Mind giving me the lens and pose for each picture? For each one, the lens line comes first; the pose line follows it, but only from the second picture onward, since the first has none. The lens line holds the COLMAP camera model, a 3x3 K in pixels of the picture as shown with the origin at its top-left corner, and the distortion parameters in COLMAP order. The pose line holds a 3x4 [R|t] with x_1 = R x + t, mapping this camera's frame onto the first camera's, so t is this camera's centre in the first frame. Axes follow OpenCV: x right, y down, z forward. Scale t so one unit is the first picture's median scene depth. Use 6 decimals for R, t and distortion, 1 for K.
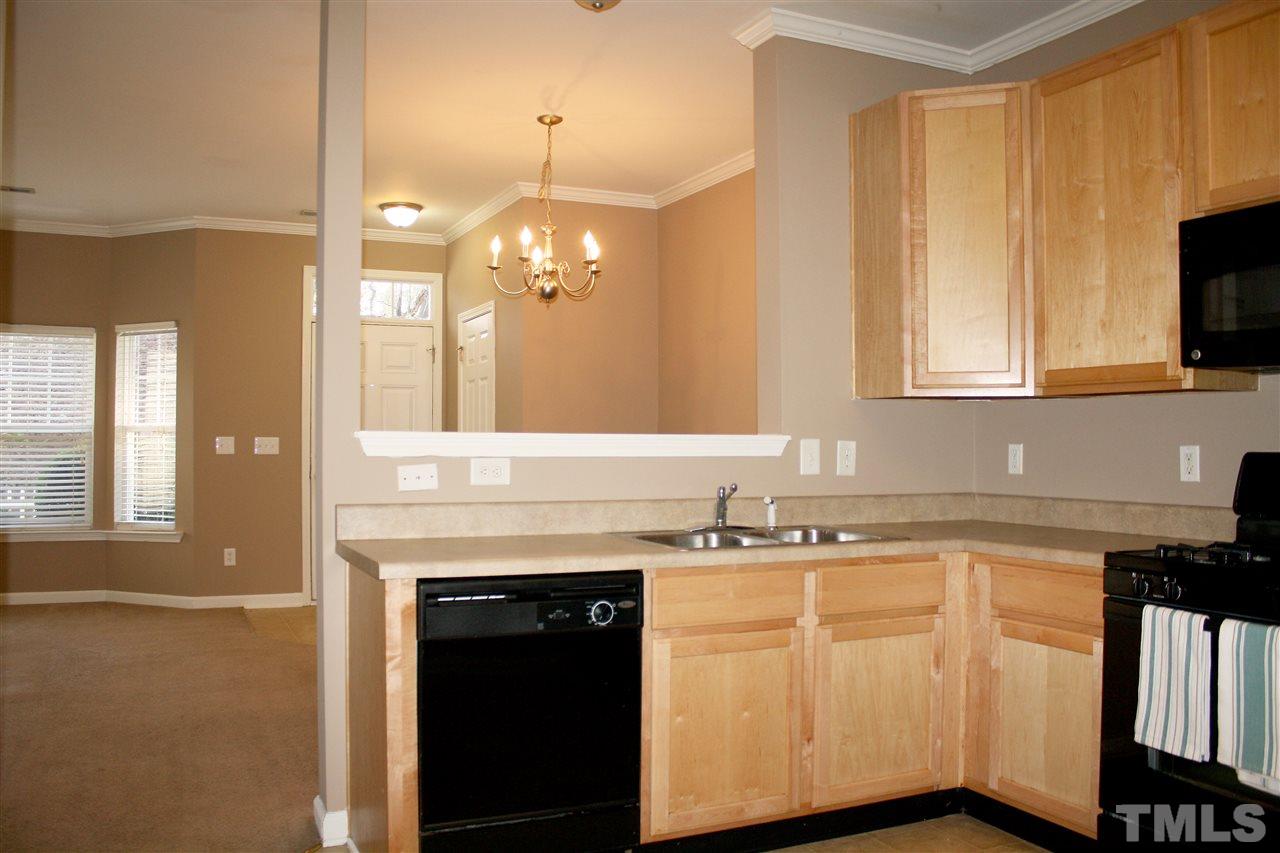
lens RADIAL K [[1063.5, 0, 630.1], [0, 1063.5, 428.5], [0, 0, 1]] dist [-0.158705, 0.135120]
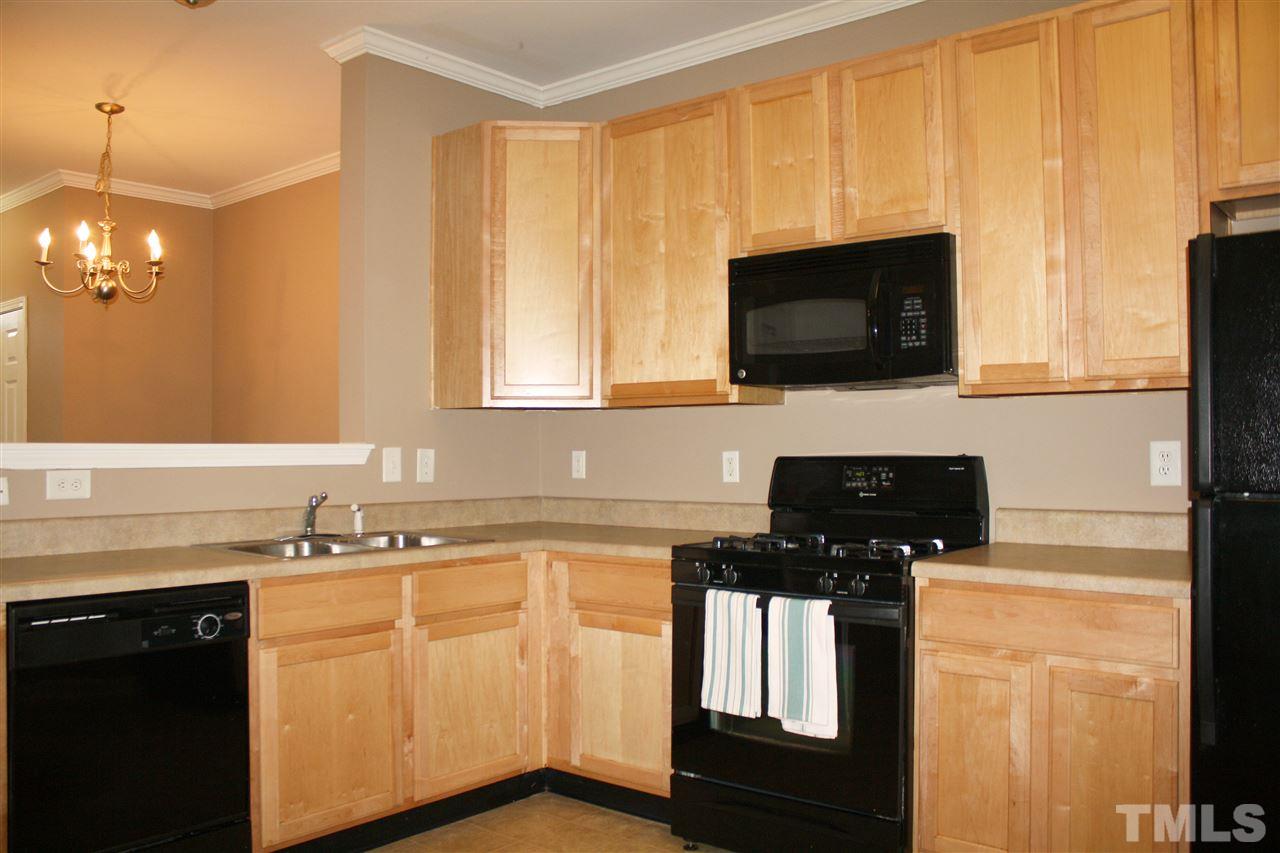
lens RADIAL K [[1063.5, 0, 630.1], [0, 1063.5, 428.5], [0, 0, 1]] dist [-0.158705, 0.135120]
pose [[0.902480, -0.000123, 0.430731, -0.073887], [0.002401, 0.999986, -0.004746, -0.003587], [-0.430725, 0.005317, 0.902468, -0.033155]]
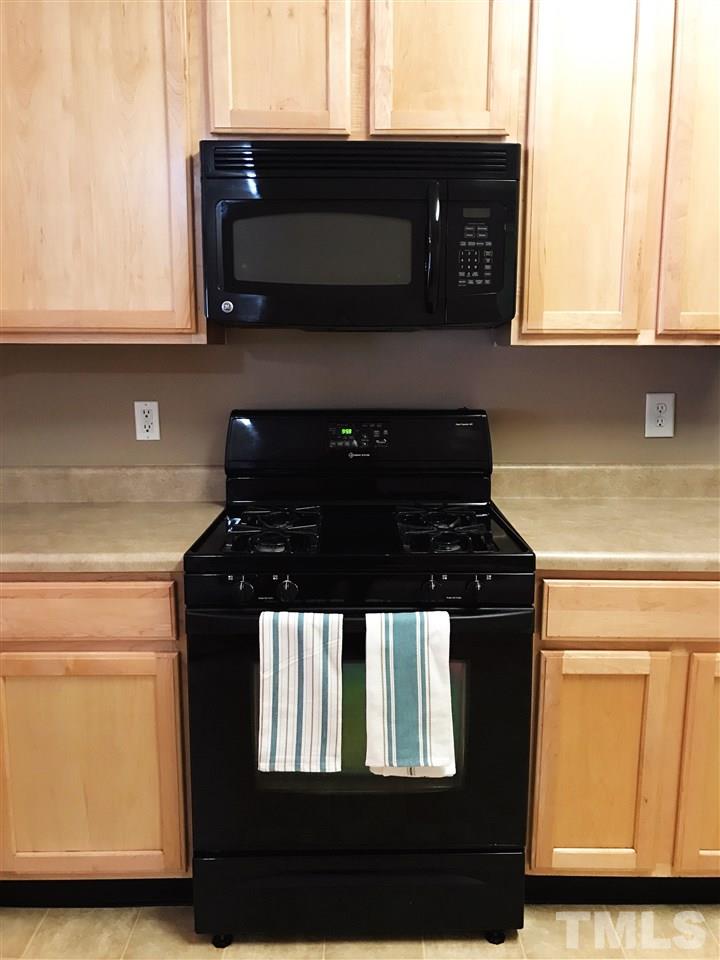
lens RADIAL K [[789.7, 0, 365.3], [0, 789.7, 480.4], [0, 0, 1]] dist [0.010501, 0.001330]
pose [[0.414434, -0.145435, 0.898384, -0.021693], [-0.012316, 0.986162, 0.165327, -0.033657], [-0.909996, -0.079581, 0.406908, 0.528706]]
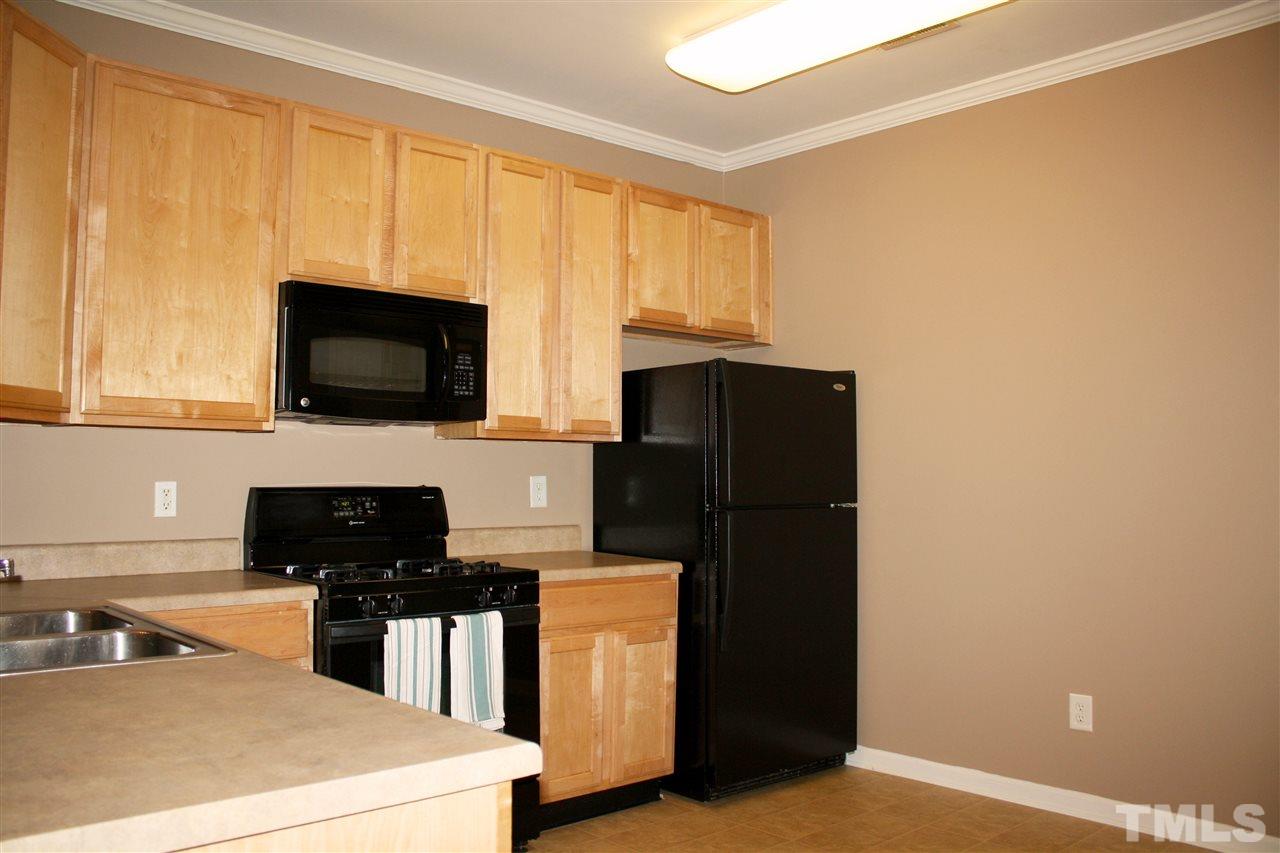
lens RADIAL K [[1063.5, 0, 630.1], [0, 1063.5, 428.5], [0, 0, 1]] dist [-0.158705, 0.135120]
pose [[-0.291028, 0.040833, 0.955843, -0.572735], [-0.014272, 0.998792, -0.047013, 0.005731], [-0.956608, -0.027324, -0.290094, 0.862279]]
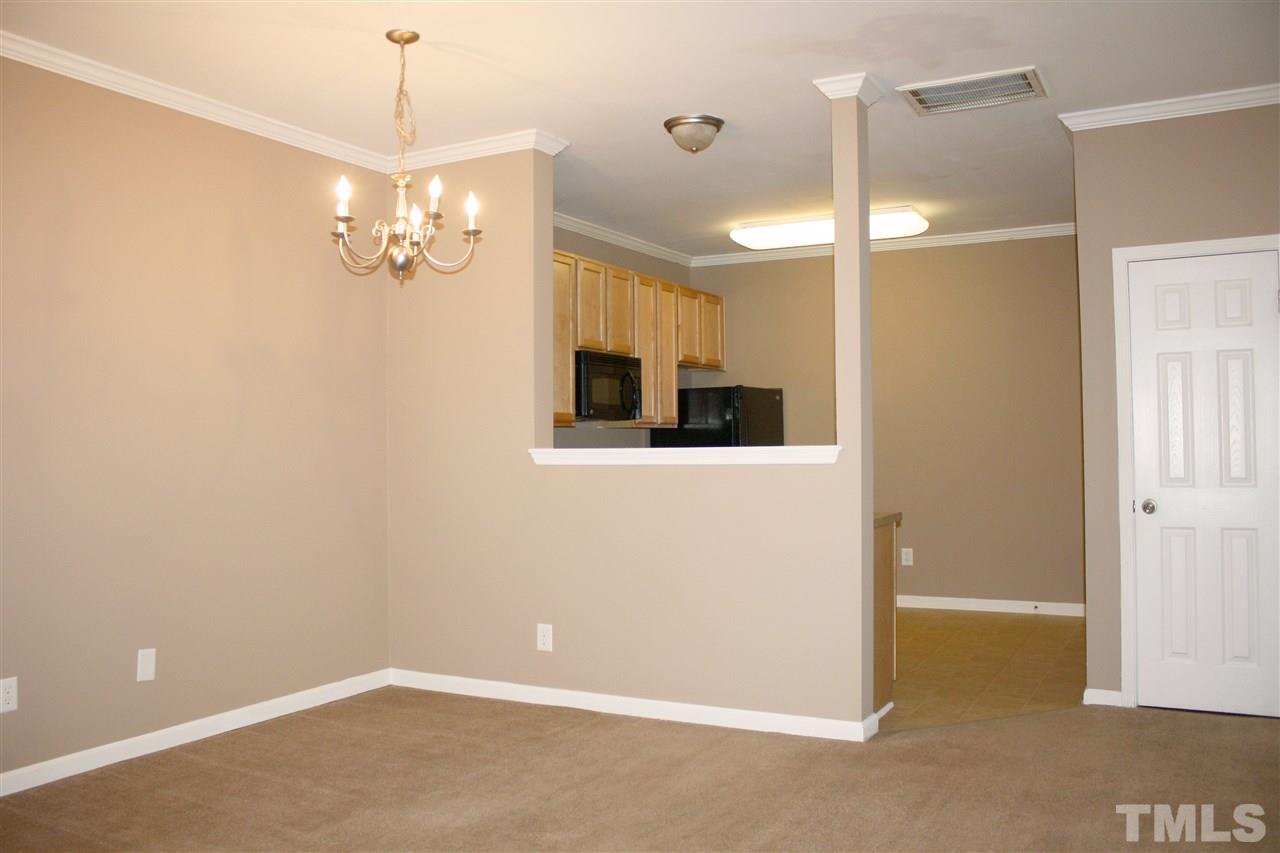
lens RADIAL K [[1063.5, 0, 630.1], [0, 1063.5, 428.5], [0, 0, 1]] dist [-0.158705, 0.135120]
pose [[-0.601005, 0.019510, 0.799007, -1.165679], [0.004954, 0.999774, -0.020686, 0.010782], [-0.799230, -0.008474, -0.600966, 2.004017]]
